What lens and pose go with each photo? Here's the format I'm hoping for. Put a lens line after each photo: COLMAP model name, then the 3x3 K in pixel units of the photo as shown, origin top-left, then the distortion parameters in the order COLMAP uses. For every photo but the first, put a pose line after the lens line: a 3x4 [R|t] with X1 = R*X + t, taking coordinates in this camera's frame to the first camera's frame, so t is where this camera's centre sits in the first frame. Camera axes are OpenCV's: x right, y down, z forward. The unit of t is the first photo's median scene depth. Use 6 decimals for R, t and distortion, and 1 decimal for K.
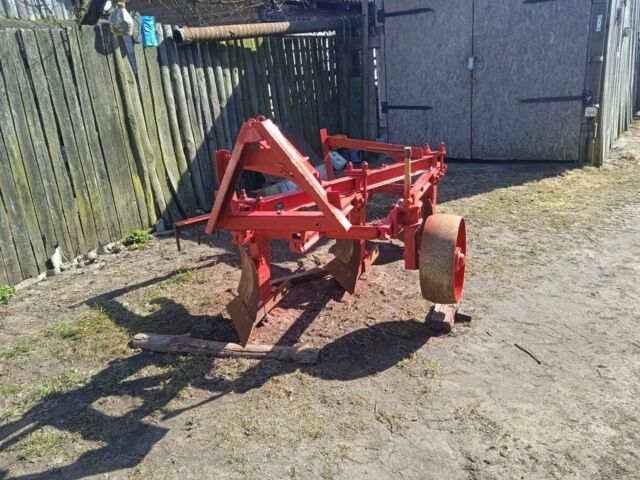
lens RADIAL K [[527.5, 0, 320.0], [0, 527.5, 240.0], [0, 0, 1]] dist [0.008491, -0.005090]
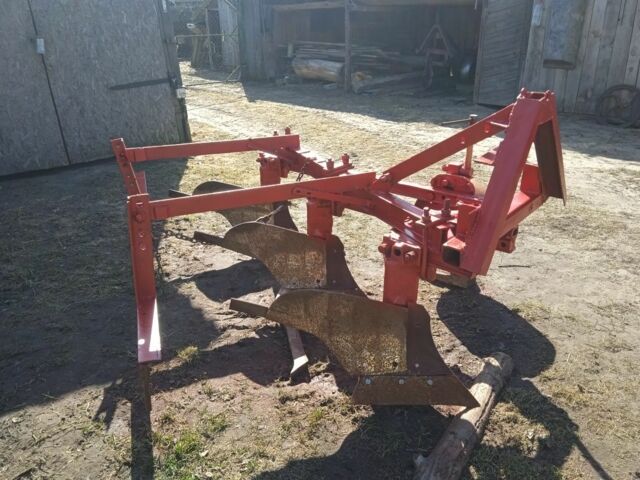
lens RADIAL K [[527.5, 0, 320.0], [0, 527.5, 240.0], [0, 0, 1]] dist [0.008491, -0.005090]
pose [[0.345899, -0.323582, 0.880709, -0.368726], [0.312638, 0.924758, 0.216978, -0.114062], [-0.884653, 0.200291, 0.421037, 0.379422]]
